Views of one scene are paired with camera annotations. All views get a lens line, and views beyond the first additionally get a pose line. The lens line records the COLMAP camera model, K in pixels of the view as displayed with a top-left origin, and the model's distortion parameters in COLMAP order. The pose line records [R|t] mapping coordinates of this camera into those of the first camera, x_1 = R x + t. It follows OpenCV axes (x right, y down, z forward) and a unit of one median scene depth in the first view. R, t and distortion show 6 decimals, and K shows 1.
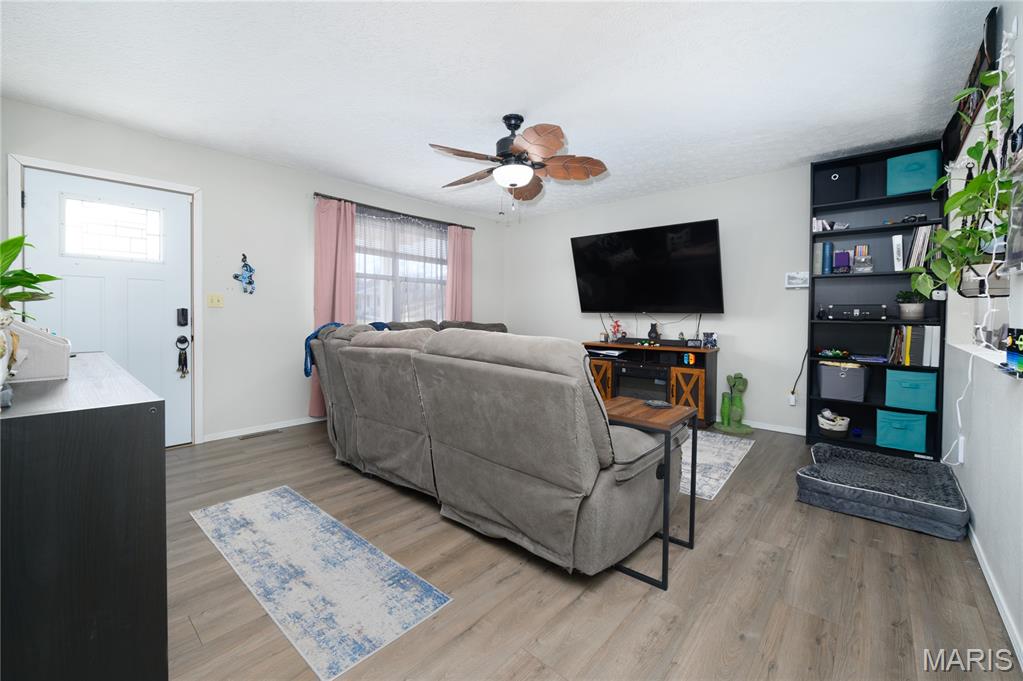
lens RADIAL K [[421.4, 0, 507.5], [0, 421.4, 318.2], [0, 0, 1]] dist [-0.003915, -0.000093]
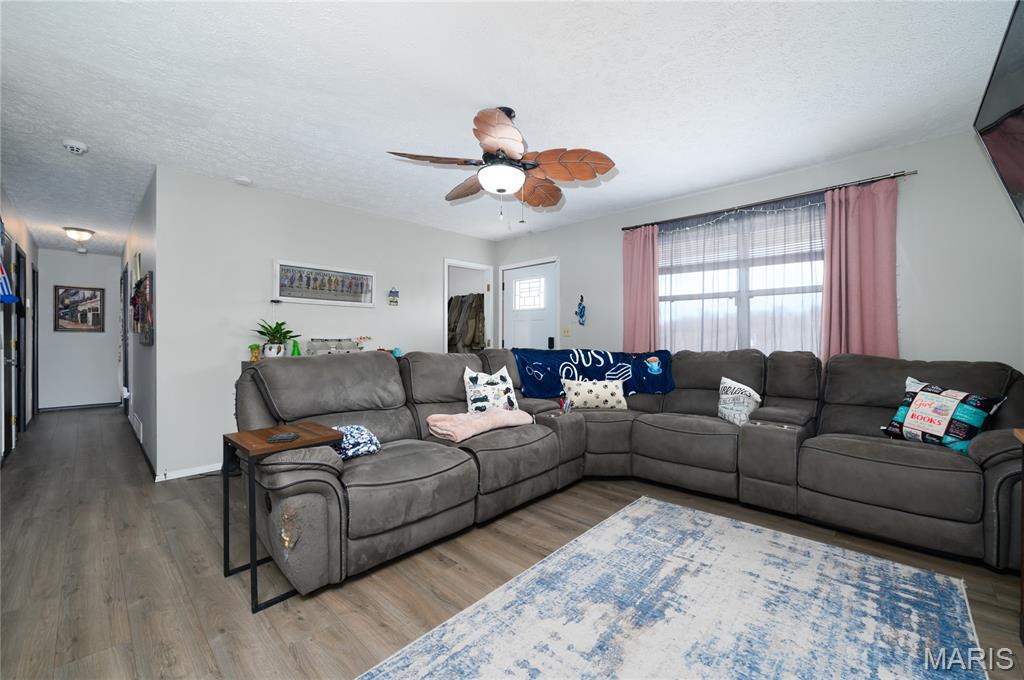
lens RADIAL K [[416.5, 0, 509.0], [0, 416.5, 335.5], [0, 0, 1]] dist [-0.008159, 0.000310]
pose [[-0.051622, -0.015296, -0.998550, 0.699113], [-0.011539, 0.999825, -0.014719, -0.004814], [0.998600, 0.010762, -0.051790, 0.862576]]
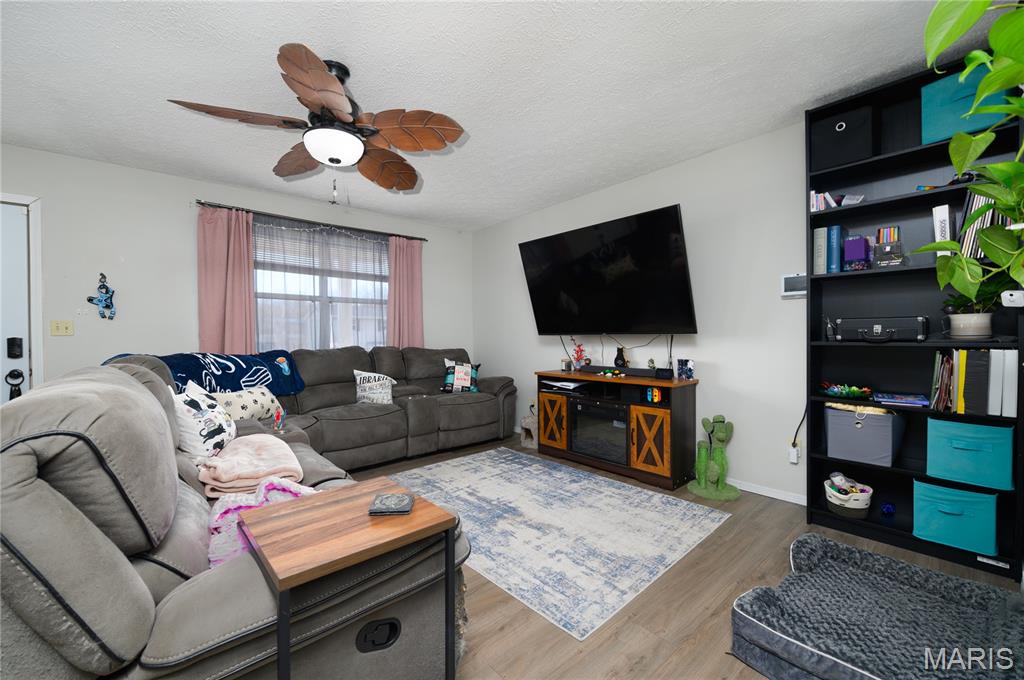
lens RADIAL K [[416.5, 0, 515.4], [0, 416.5, 338.4], [0, 0, 1]] dist [-0.008159, 0.000310]
pose [[0.991831, -0.013668, -0.126826, 0.330916], [0.012957, 0.999895, -0.006430, -0.002798], [0.126901, 0.004734, 0.991904, 0.272177]]
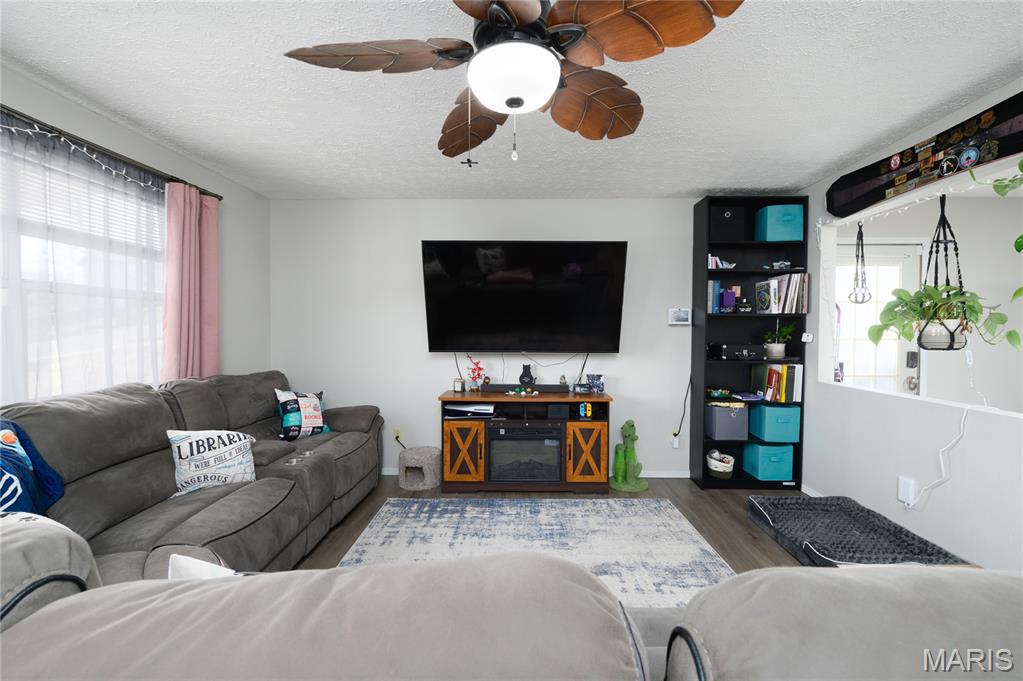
lens RADIAL K [[421.4, 0, 525.3], [0, 421.4, 335.6], [0, 0, 1]] dist [-0.003915, -0.000093]
pose [[0.759464, -0.010083, 0.650471, -0.214419], [0.008574, 0.999948, 0.005490, -0.060391], [-0.650493, 0.001408, 0.759511, 0.536972]]
